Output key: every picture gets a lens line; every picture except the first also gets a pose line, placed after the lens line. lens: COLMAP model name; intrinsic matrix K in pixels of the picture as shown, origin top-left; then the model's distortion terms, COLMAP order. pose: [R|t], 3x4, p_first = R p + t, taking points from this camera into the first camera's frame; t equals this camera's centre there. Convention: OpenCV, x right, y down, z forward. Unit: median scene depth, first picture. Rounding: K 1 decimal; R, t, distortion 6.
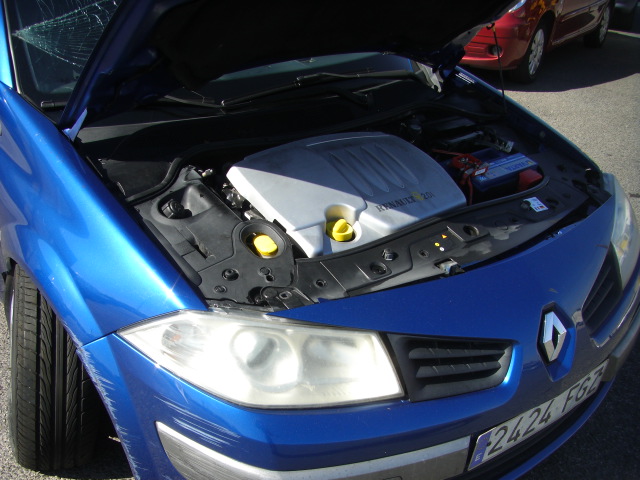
lens RADIAL K [[717.2, 0, 292.8], [0, 717.2, 312.3], [0, 0, 1]] dist [-0.147718, 0.023956]
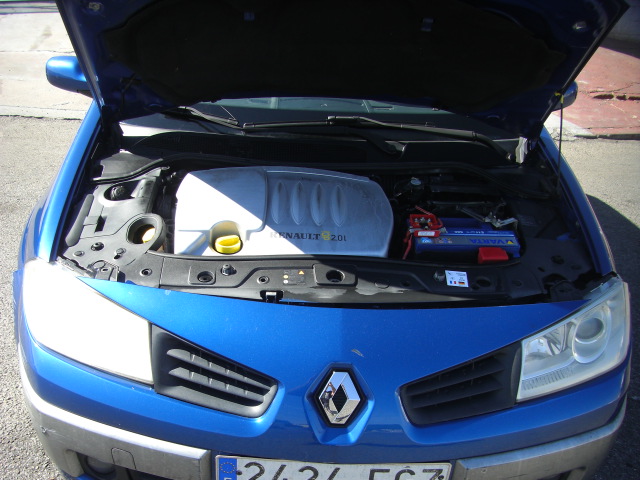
lens RADIAL K [[717.2, 0, 292.8], [0, 717.2, 312.3], [0, 0, 1]] dist [-0.147718, 0.023956]
pose [[0.800647, 0.286890, -0.525983, 0.780937], [-0.326500, 0.945017, 0.018451, -0.070532], [0.502356, 0.156961, 0.850295, 0.139881]]
